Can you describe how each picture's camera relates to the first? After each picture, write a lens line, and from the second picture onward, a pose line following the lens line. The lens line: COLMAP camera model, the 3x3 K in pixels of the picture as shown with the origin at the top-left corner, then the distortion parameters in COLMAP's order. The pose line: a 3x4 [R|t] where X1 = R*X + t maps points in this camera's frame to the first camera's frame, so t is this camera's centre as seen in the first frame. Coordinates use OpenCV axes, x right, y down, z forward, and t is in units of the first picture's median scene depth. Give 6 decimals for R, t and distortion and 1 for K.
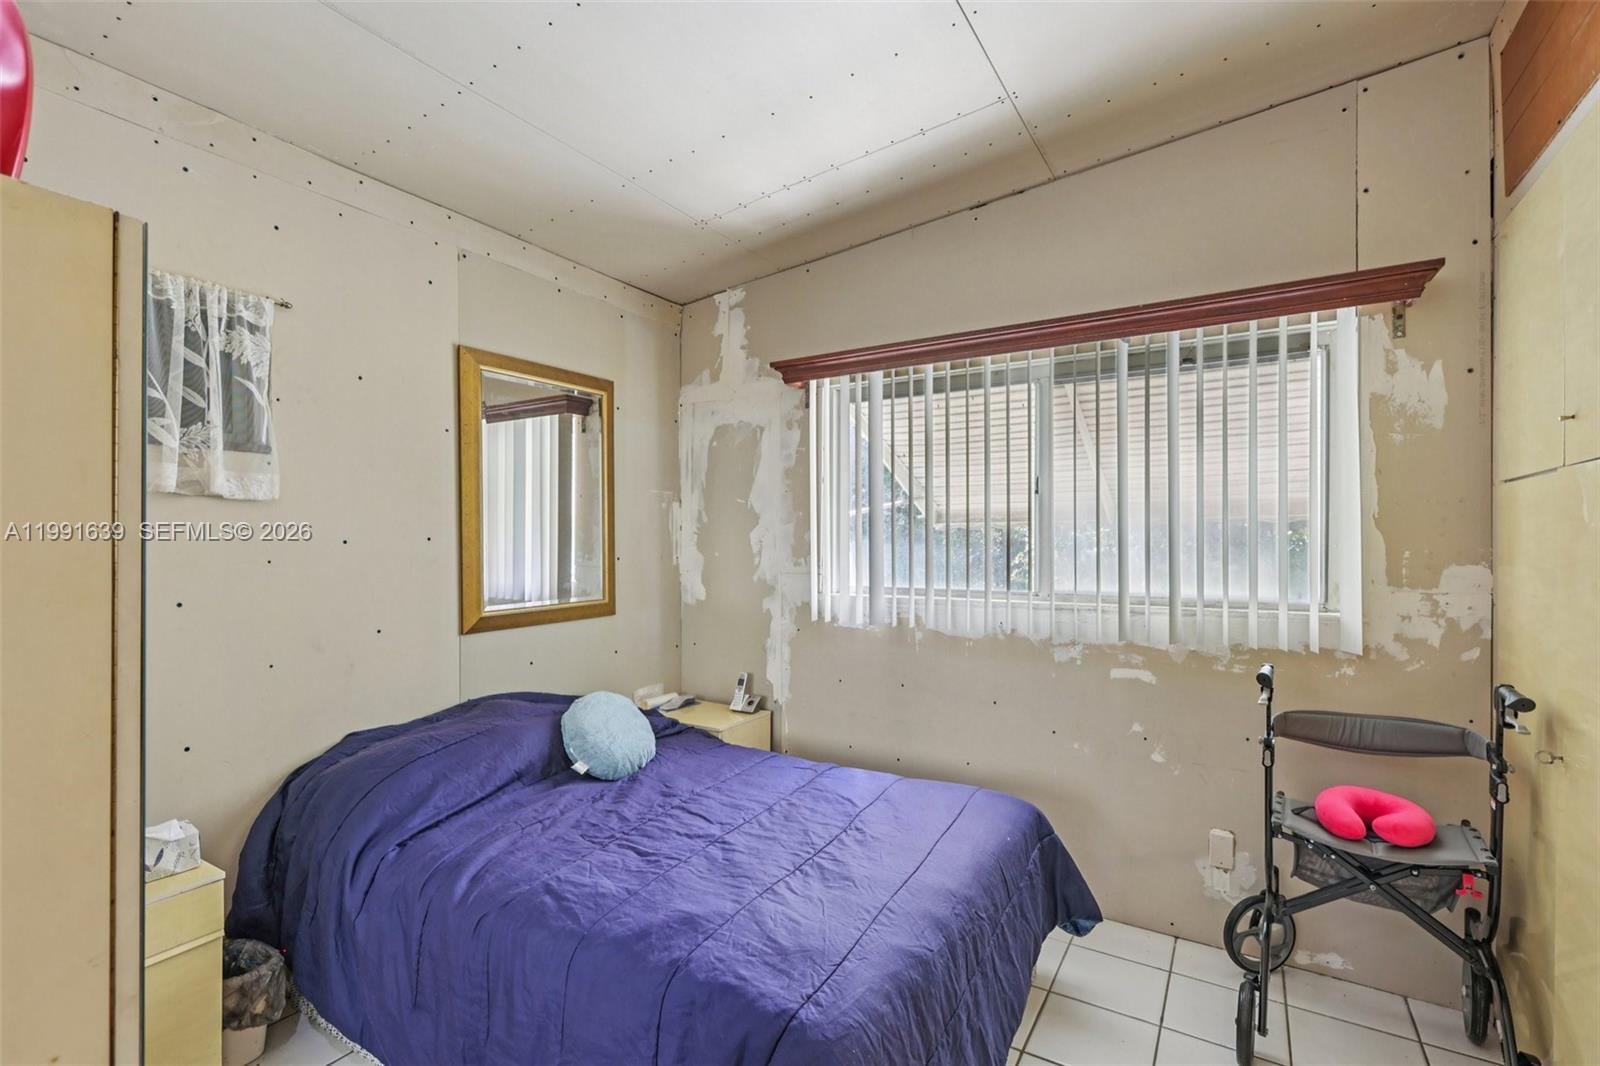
lens RADIAL K [[717.9, 0, 803.4], [0, 717.9, 533.1], [0, 0, 1]] dist [-0.000918, 0.001494]
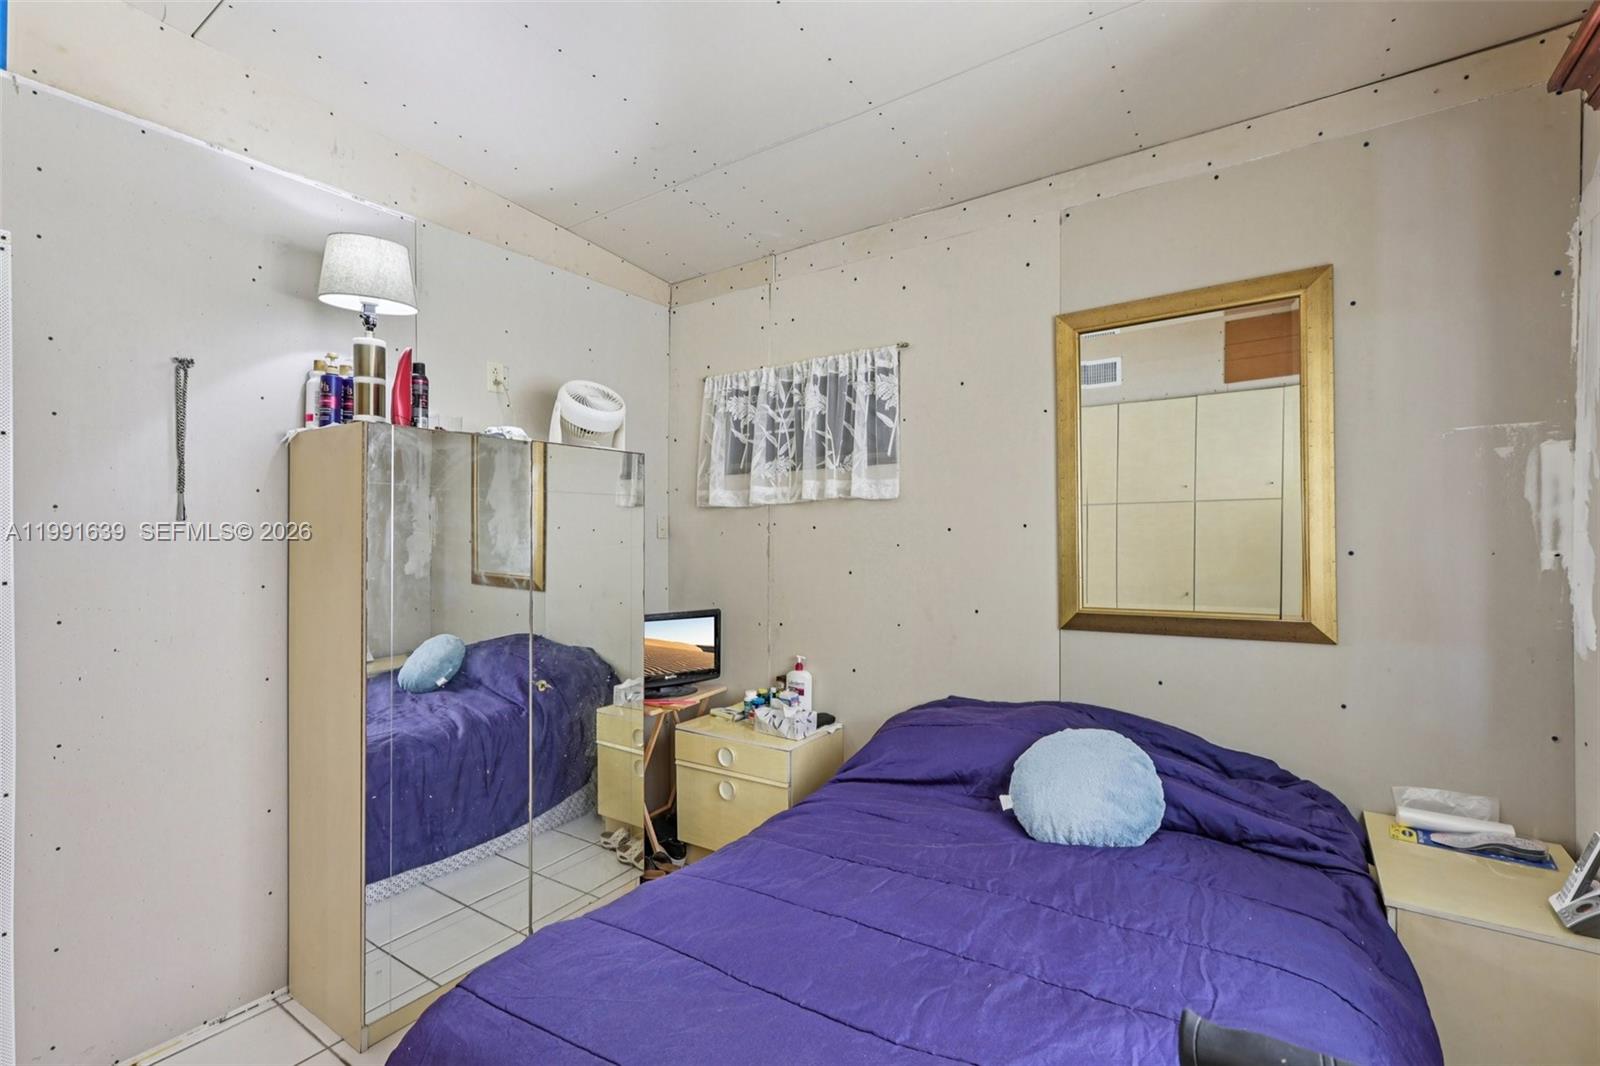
lens RADIAL K [[717.9, 0, 803.4], [0, 717.9, 533.1], [0, 0, 1]] dist [-0.000918, 0.001494]
pose [[-0.060573, 0.002071, -0.998162, 0.374978], [0.020684, 0.999786, 0.000819, 0.008592], [0.997949, -0.020596, -0.060603, 0.584462]]
